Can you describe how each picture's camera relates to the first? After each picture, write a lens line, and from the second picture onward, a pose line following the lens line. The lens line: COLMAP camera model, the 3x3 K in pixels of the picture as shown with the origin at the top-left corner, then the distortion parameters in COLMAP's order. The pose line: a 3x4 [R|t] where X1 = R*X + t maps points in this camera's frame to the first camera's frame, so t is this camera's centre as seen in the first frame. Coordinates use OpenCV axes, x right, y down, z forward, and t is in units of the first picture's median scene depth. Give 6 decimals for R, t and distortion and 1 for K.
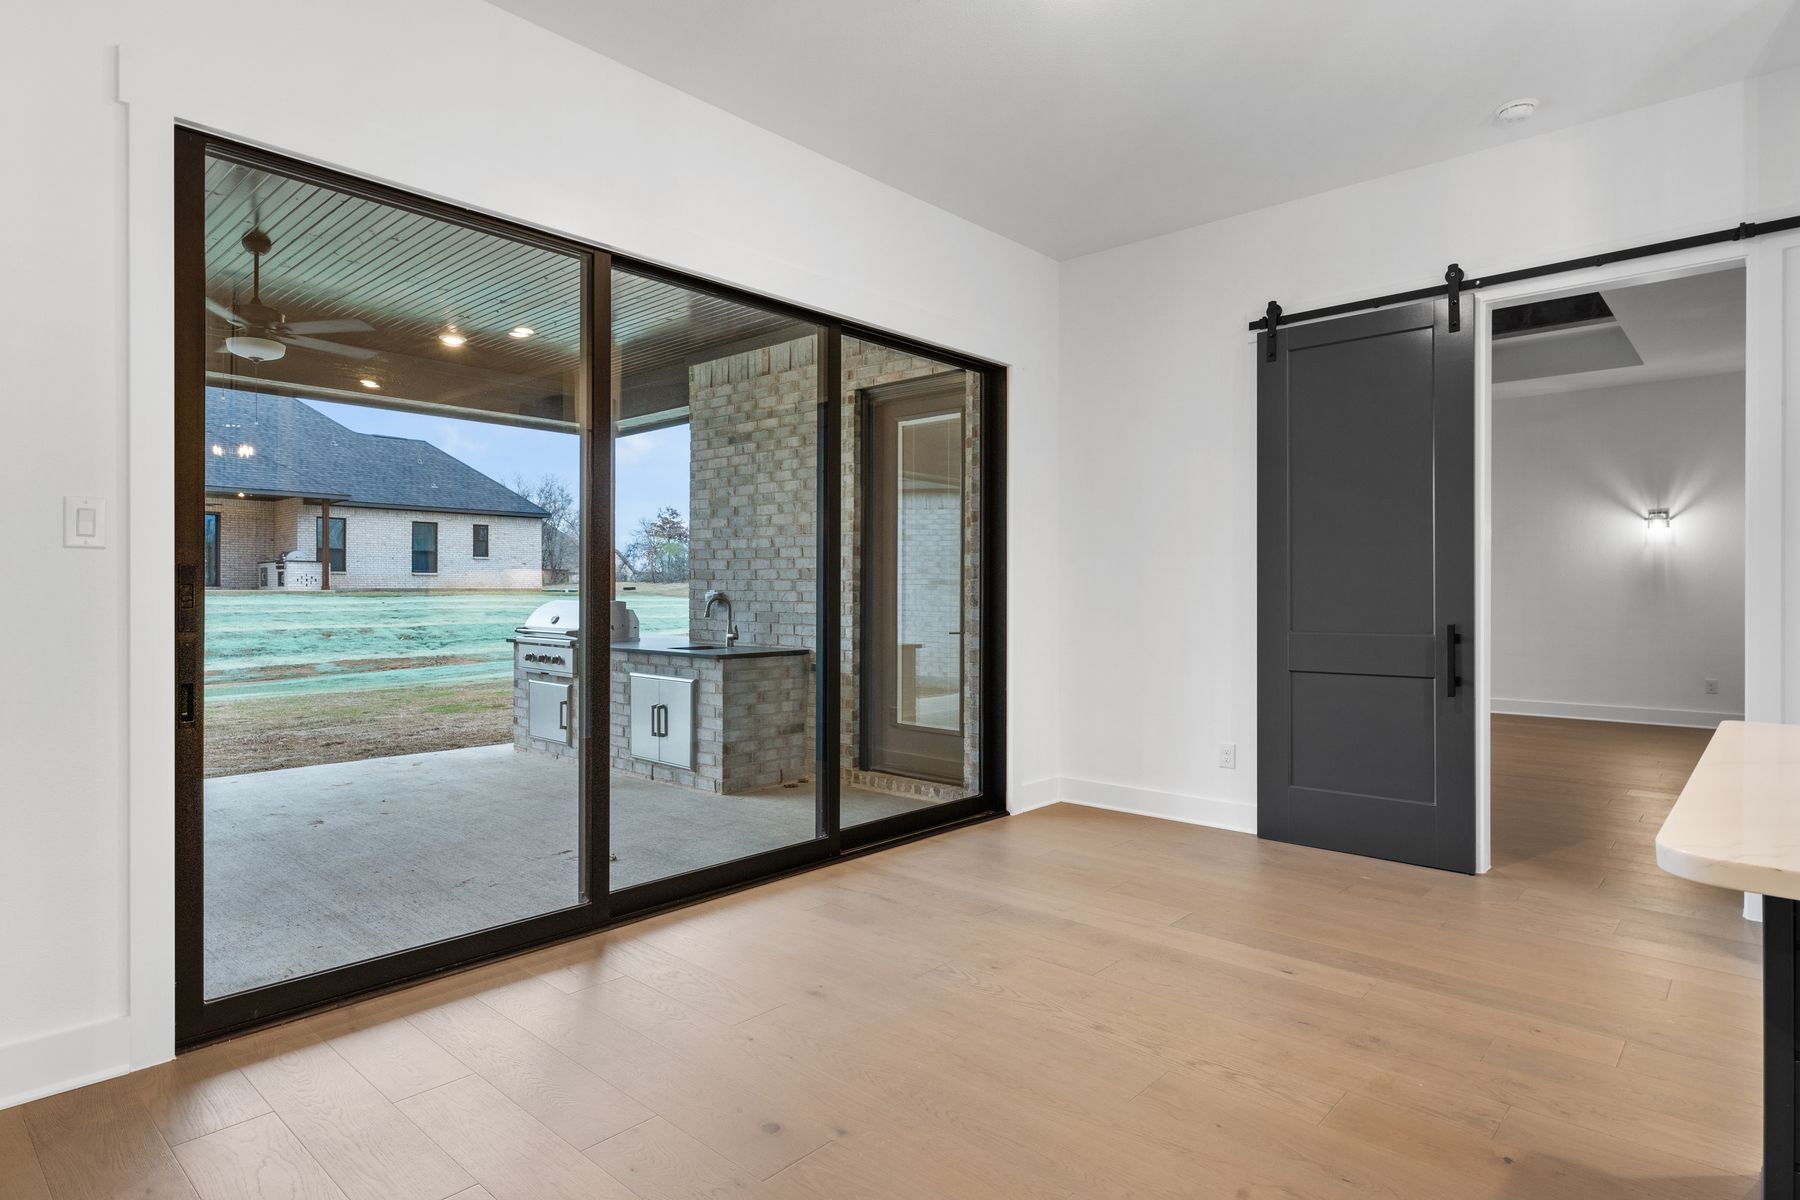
lens RADIAL K [[979.5, 0, 901.0], [0, 979.5, 597.0], [0, 0, 1]] dist [-0.004446, -0.000161]
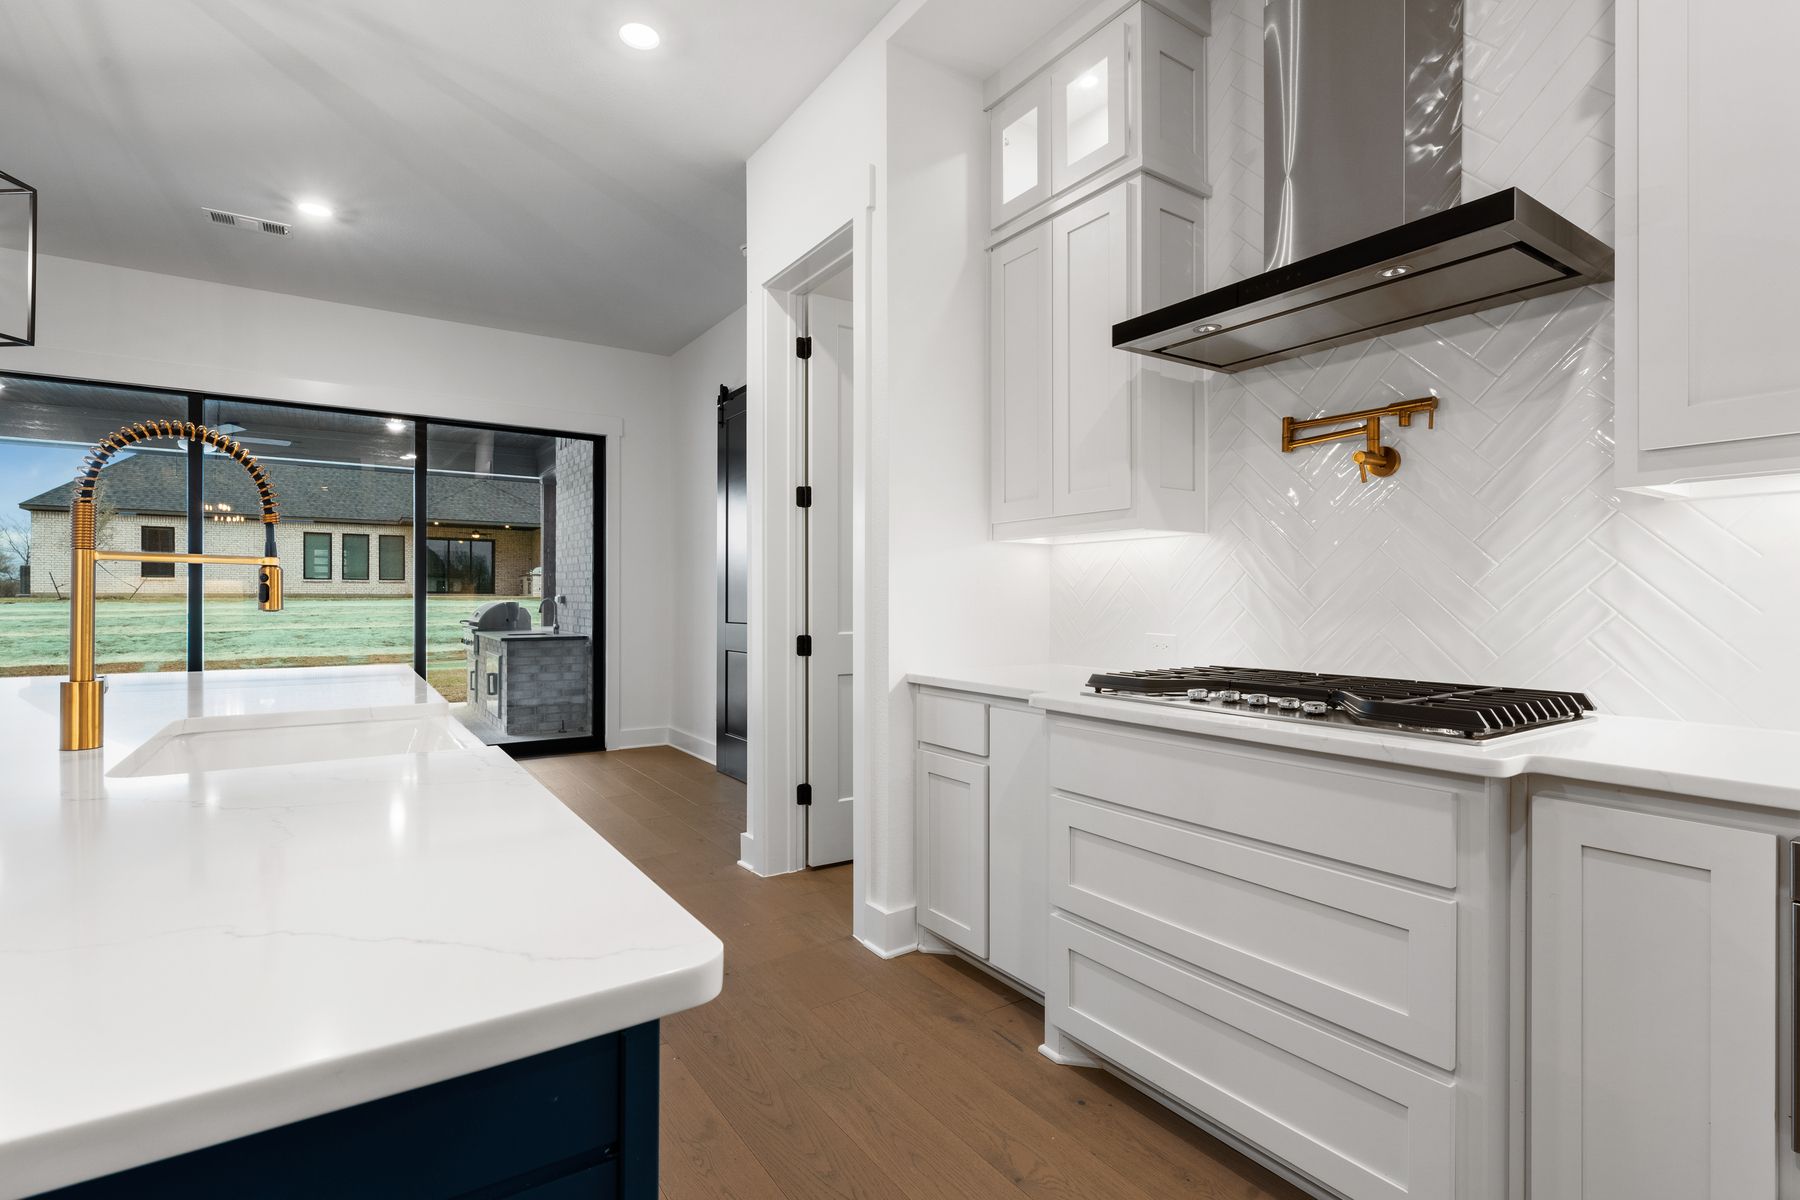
lens RADIAL K [[836.6, 0, 894.6], [0, 836.6, 598.2], [0, 0, 1]] dist [0.000526, 0.000123]
pose [[0.971613, -0.001716, -0.236569, 0.850968], [0.000629, 0.999989, -0.004673, 0.007077], [0.236575, 0.004392, 0.971603, -0.088385]]
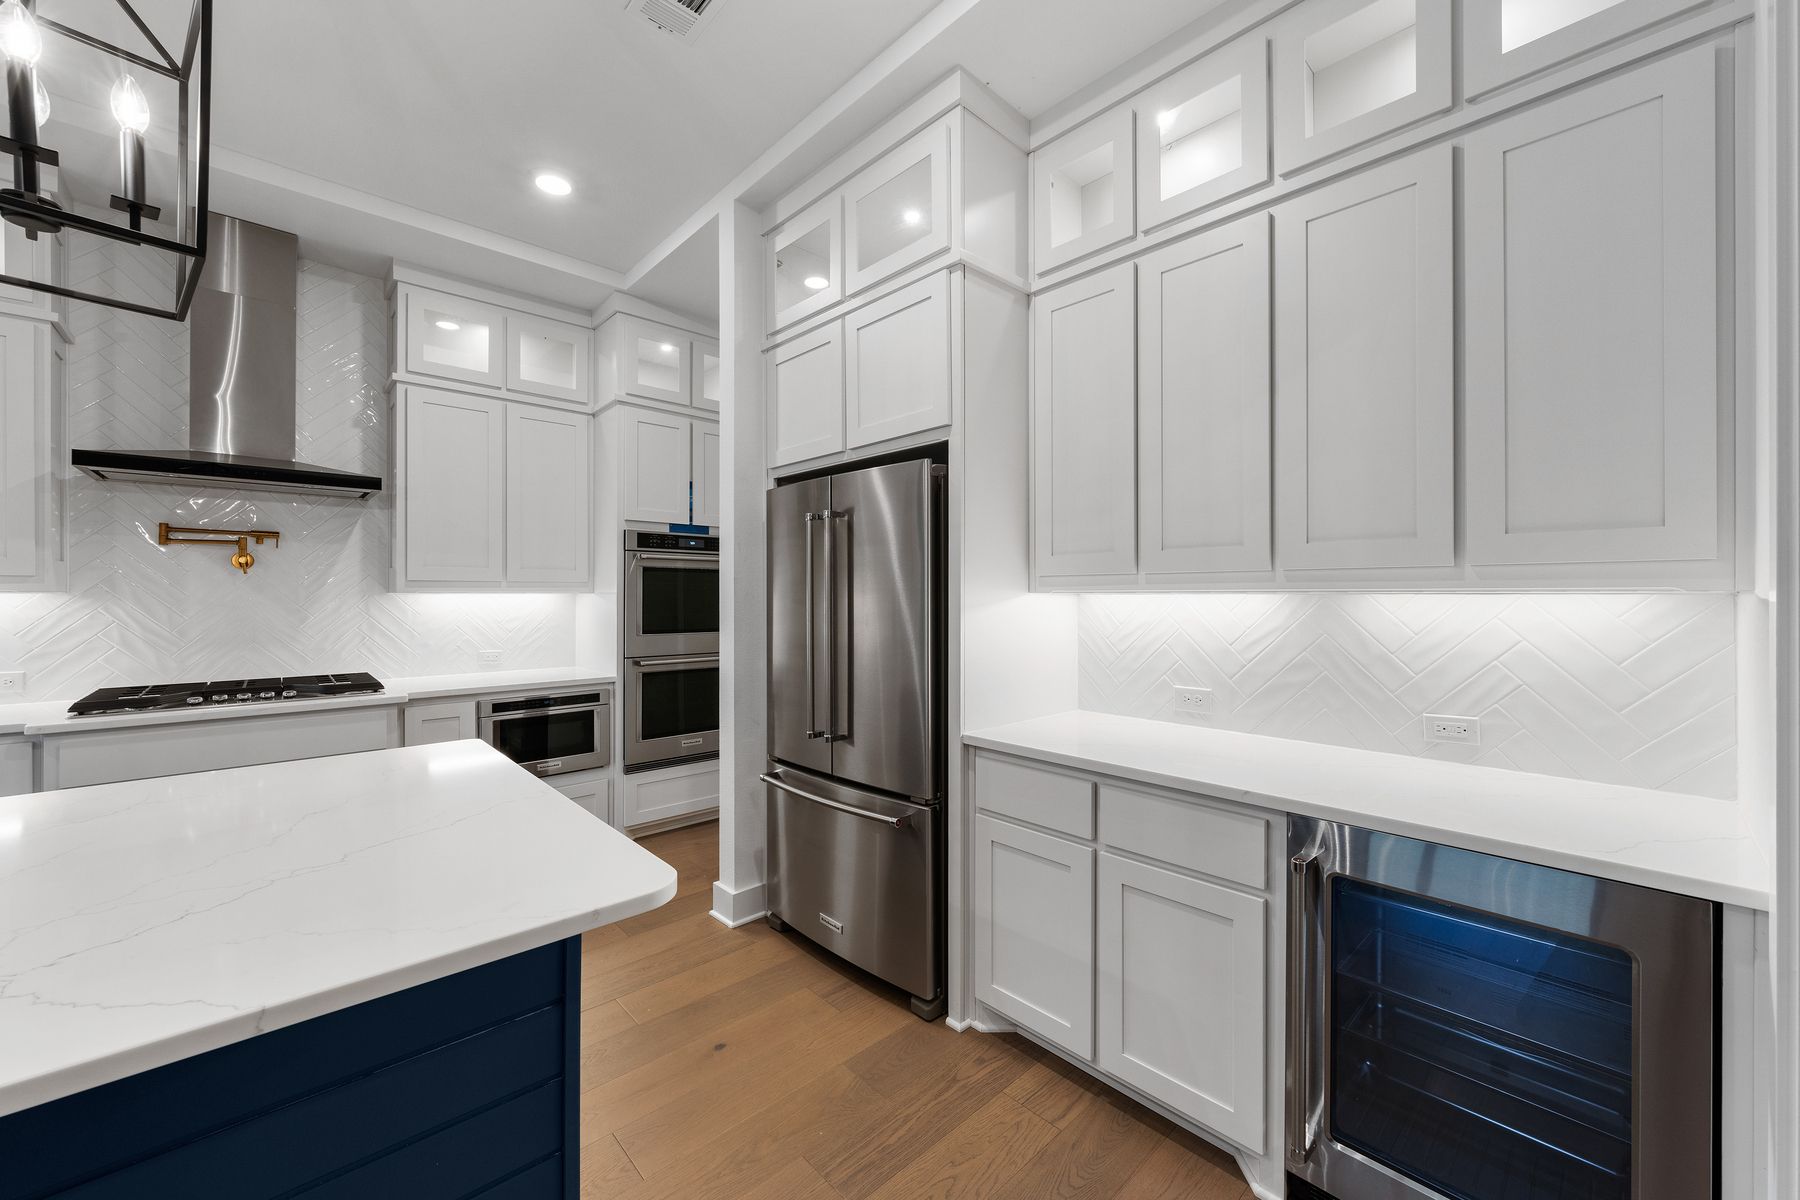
lens RADIAL K [[689.4, 0, 910.7], [0, 689.4, 592.7], [0, 0, 1]] dist [-0.002469, 0.000020]
pose [[0.069090, -0.000885, 0.997610, 0.388025], [0.005967, 0.999982, 0.000473, -0.032449], [-0.997593, 0.005920, 0.069094, -0.280160]]
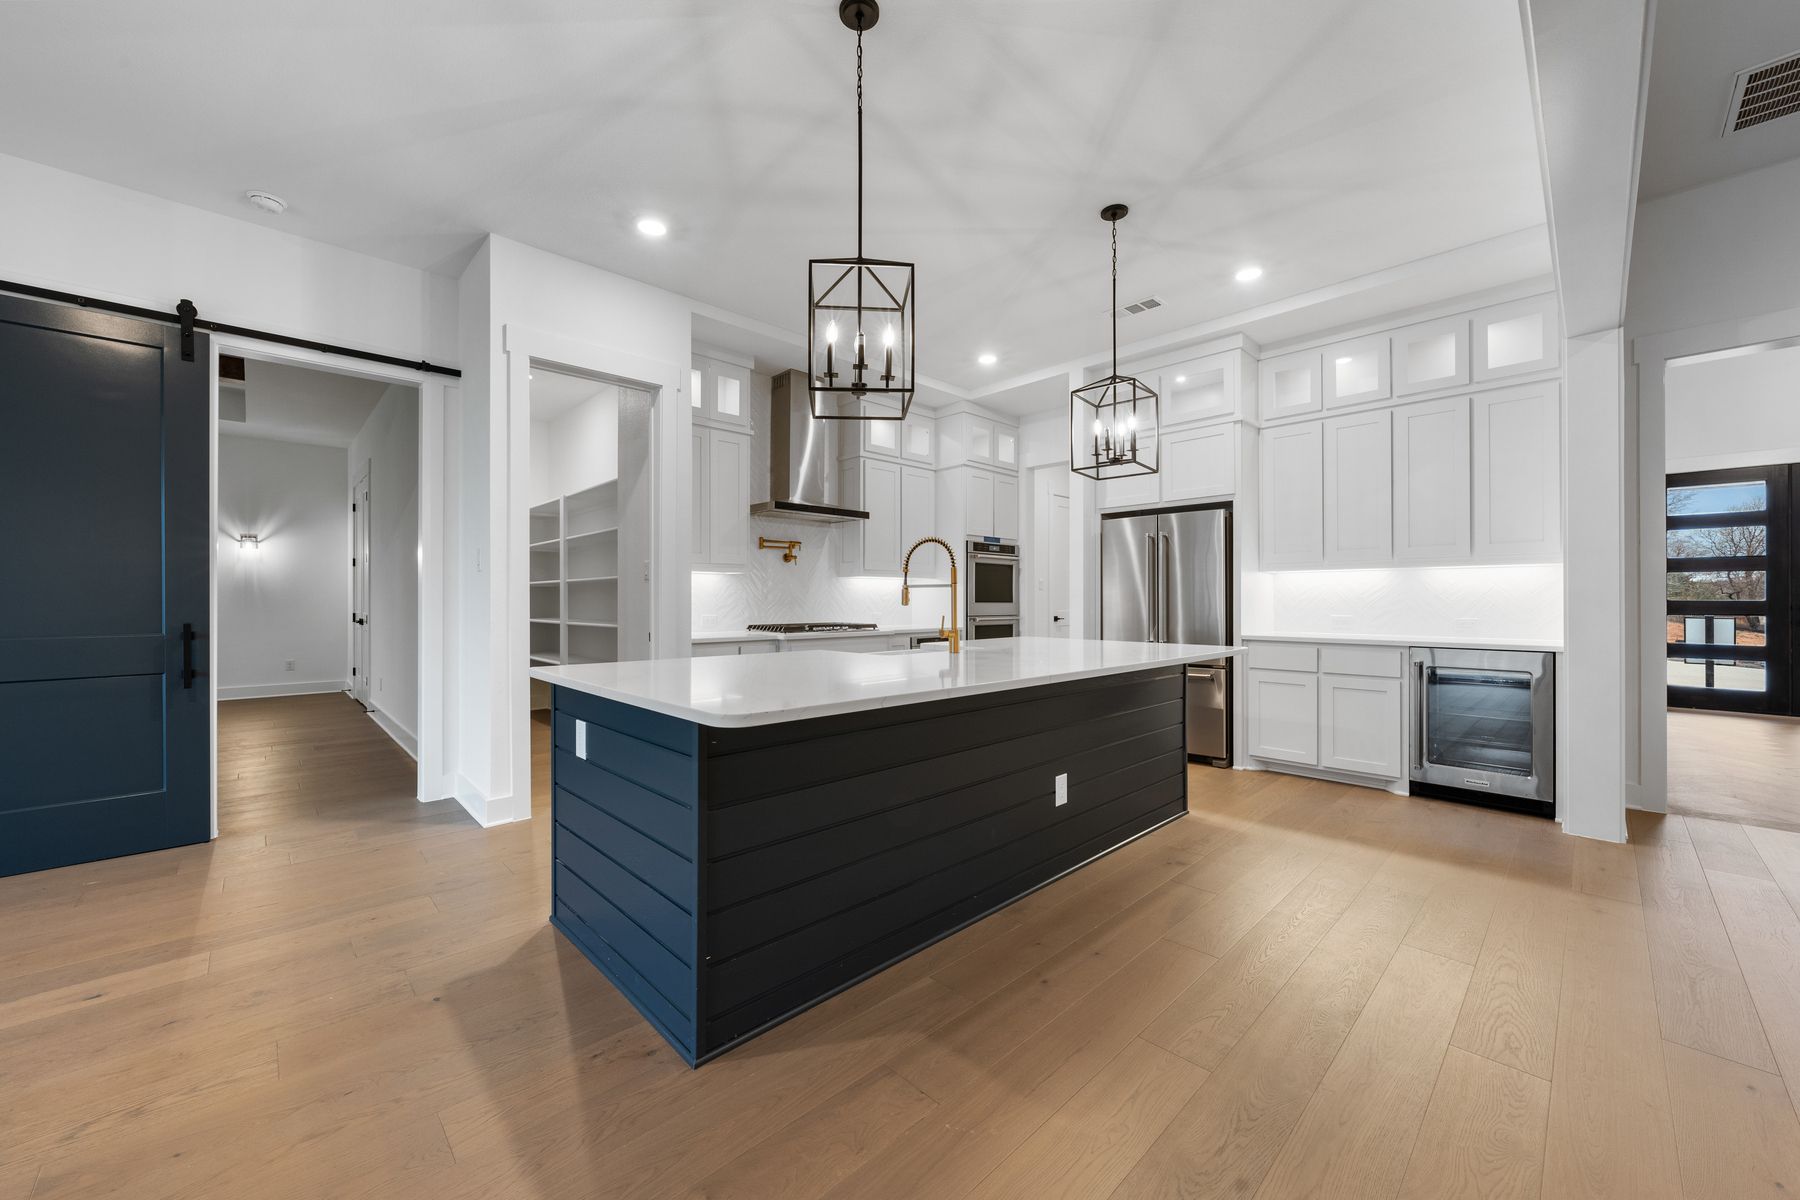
lens RADIAL K [[689.4, 0, 885.7], [0, 689.4, 598.5], [0, 0, 1]] dist [-0.002469, 0.000020]
pose [[0.061805, 0.002311, 0.998086, -0.165281], [0.006356, 0.999976, -0.002709, 0.007132], [-0.998068, 0.006511, 0.061789, 0.156131]]
